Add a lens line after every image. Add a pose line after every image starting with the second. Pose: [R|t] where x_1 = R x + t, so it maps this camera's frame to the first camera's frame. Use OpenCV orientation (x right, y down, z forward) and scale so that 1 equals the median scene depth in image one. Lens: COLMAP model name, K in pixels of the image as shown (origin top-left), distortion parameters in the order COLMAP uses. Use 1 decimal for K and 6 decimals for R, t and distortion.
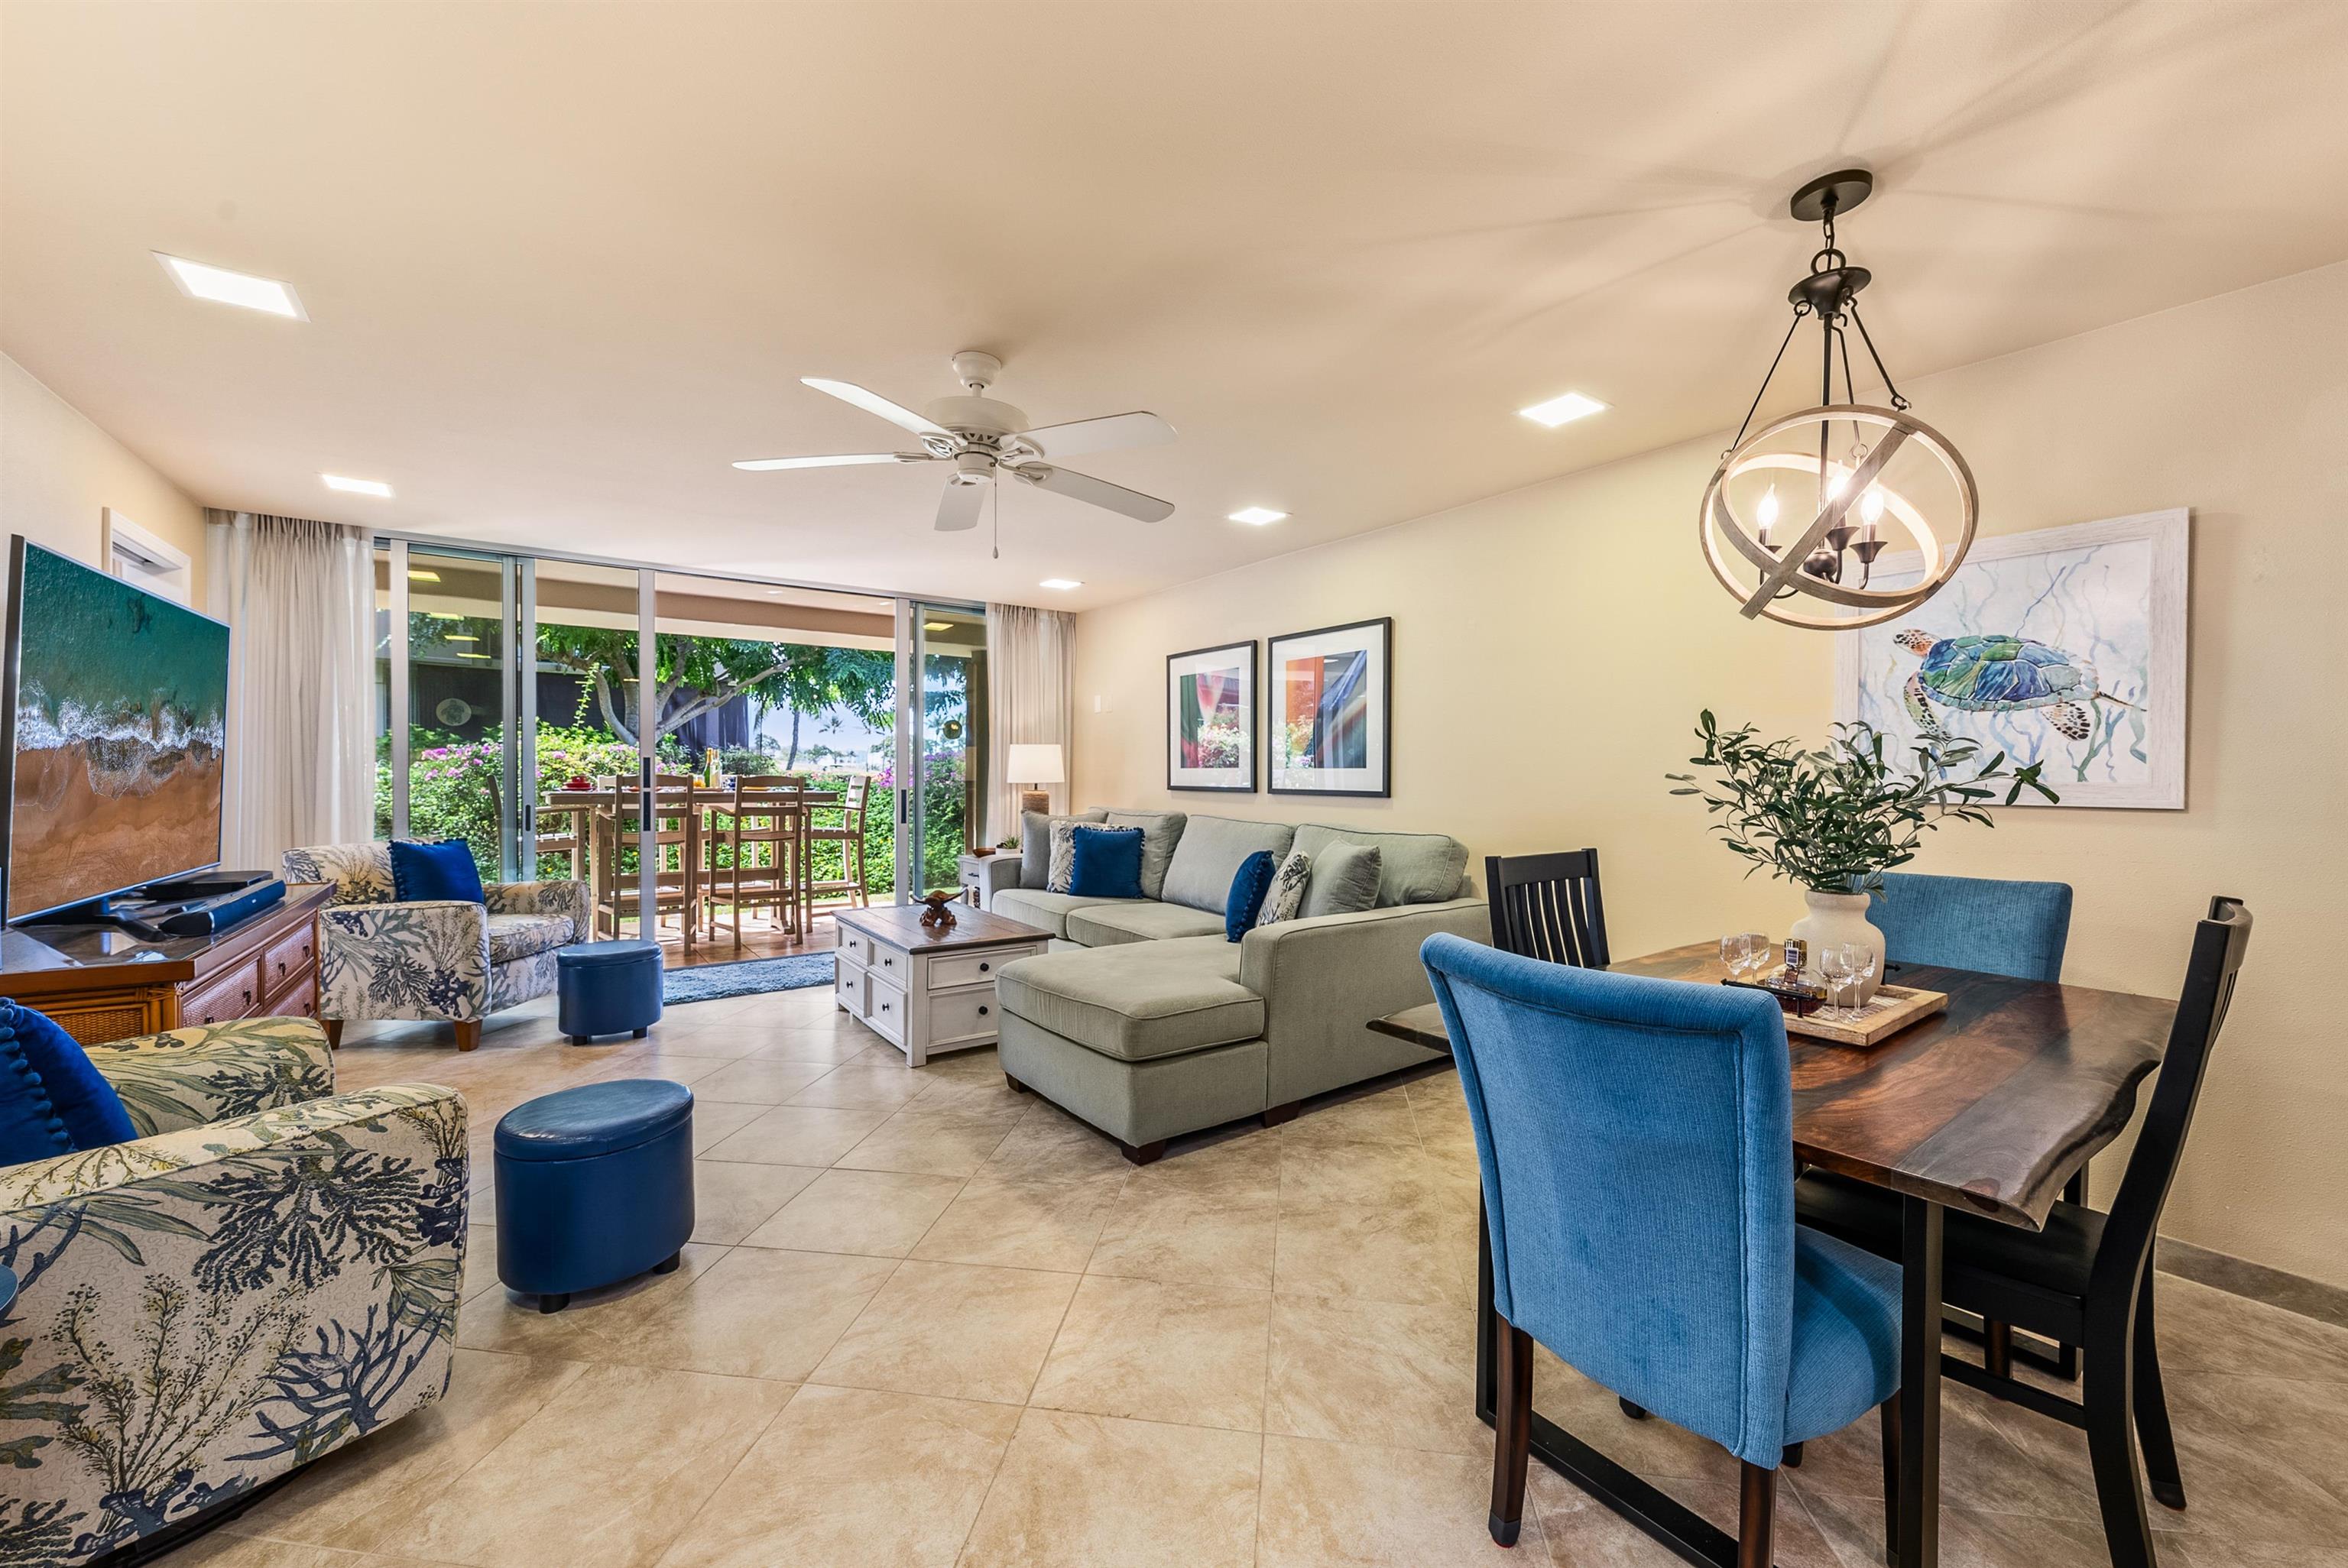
lens RADIAL K [[904.1, 0, 1174.0], [0, 904.1, 784.0], [0, 0, 1]] dist [-0.000496, -0.000015]
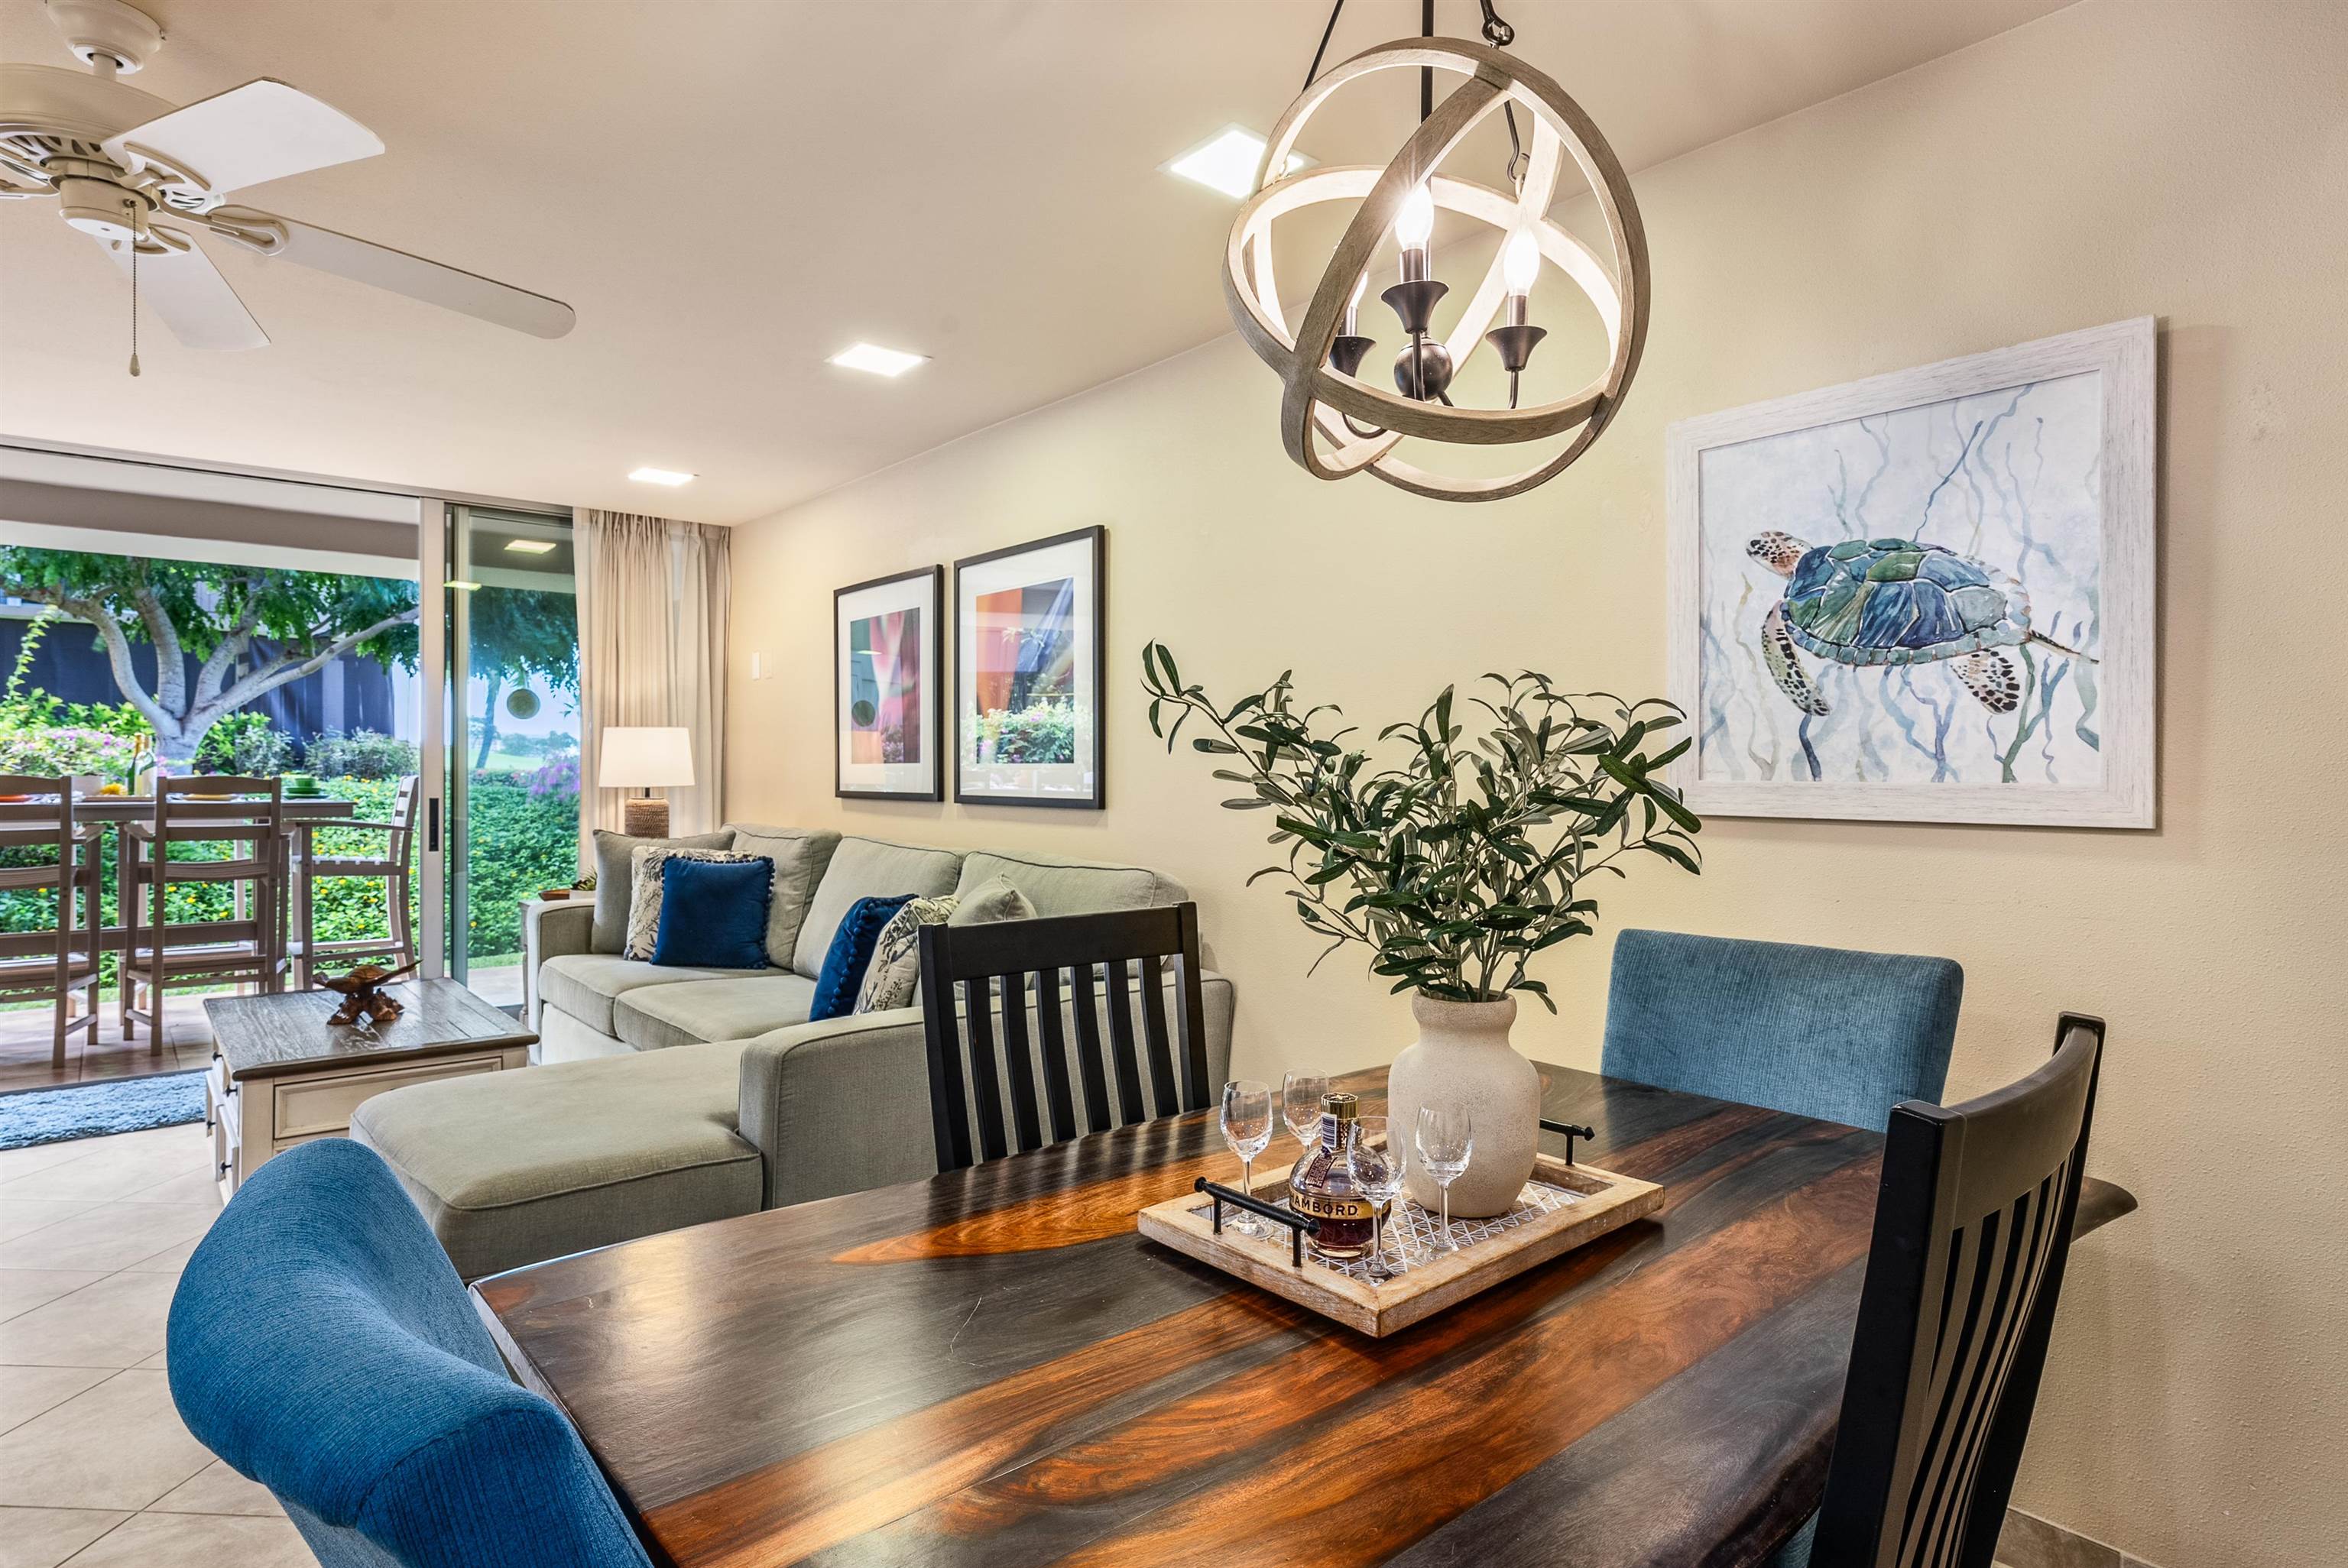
lens RADIAL K [[1234.4, 0, 1174.4], [0, 1234.4, 776.8], [0, 0, 1]] dist [0.005422, -0.000169]
pose [[0.997141, -0.002432, 0.075525, 0.343295], [0.003013, 0.999967, -0.007577, -0.001442], [-0.075504, 0.007783, 0.997115, 0.198865]]
